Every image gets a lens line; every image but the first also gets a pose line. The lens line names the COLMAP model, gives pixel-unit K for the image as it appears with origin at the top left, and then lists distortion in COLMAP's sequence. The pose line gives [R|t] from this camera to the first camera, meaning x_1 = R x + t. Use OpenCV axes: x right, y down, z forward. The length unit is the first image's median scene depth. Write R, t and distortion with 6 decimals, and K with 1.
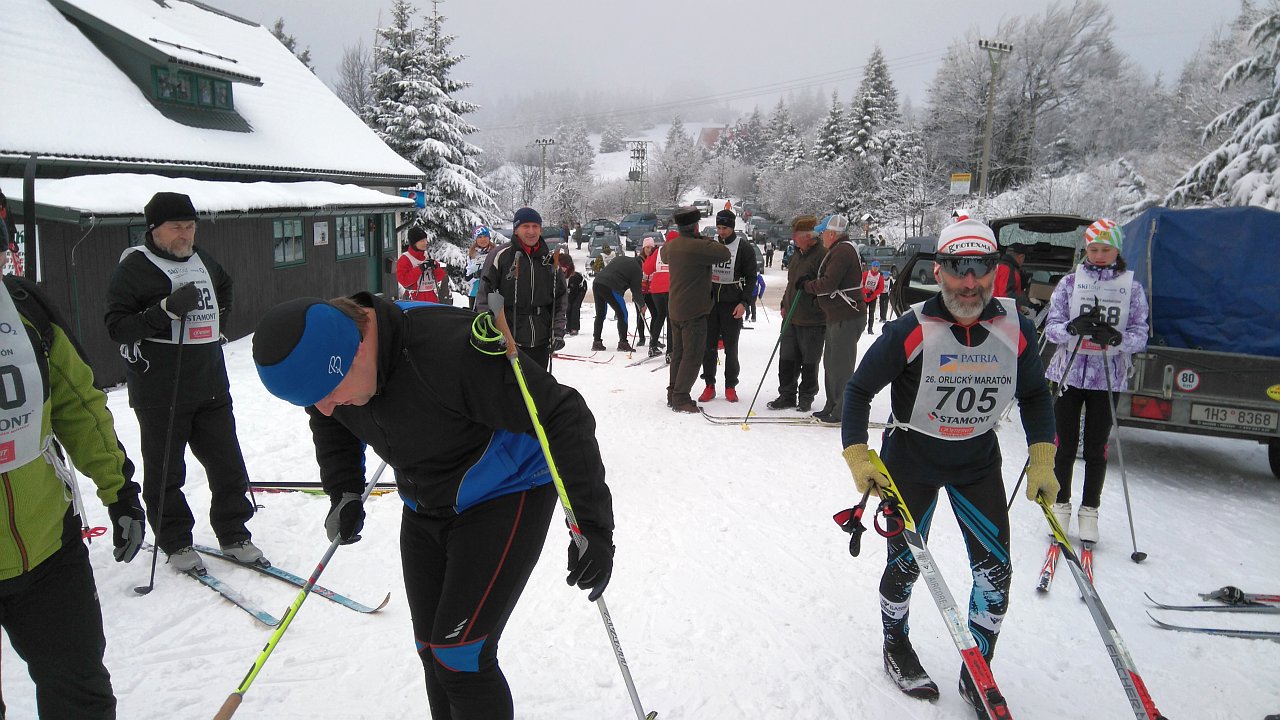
lens RADIAL K [[978.4, 0, 656.0], [0, 978.4, 353.2], [0, 0, 1]] dist [0.140938, -0.201200]
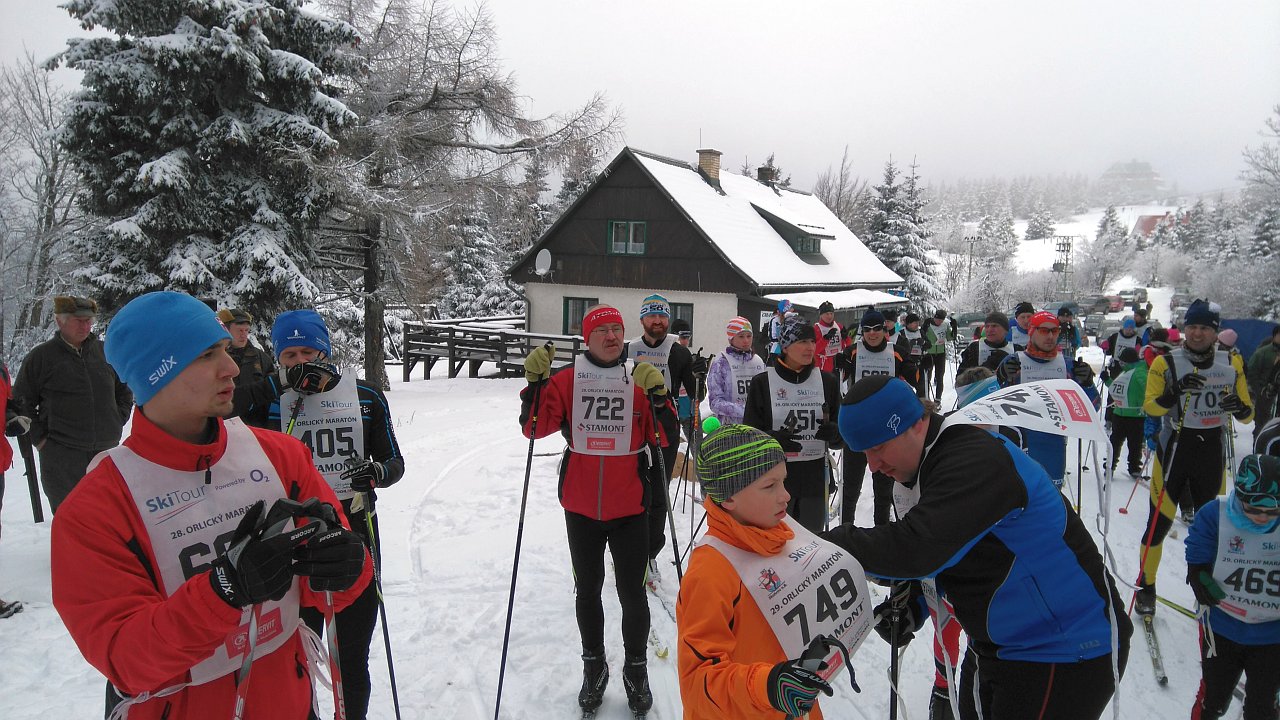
lens RADIAL K [[987.9, 0, 621.7], [0, 987.9, 366.8], [0, 0, 1]] dist [0.092085, -0.139900]
pose [[0.906505, 0.044962, -0.419793, 0.027611], [-0.073939, 0.995853, -0.053005, 0.067384], [0.415669, 0.079089, 0.906071, -0.561761]]
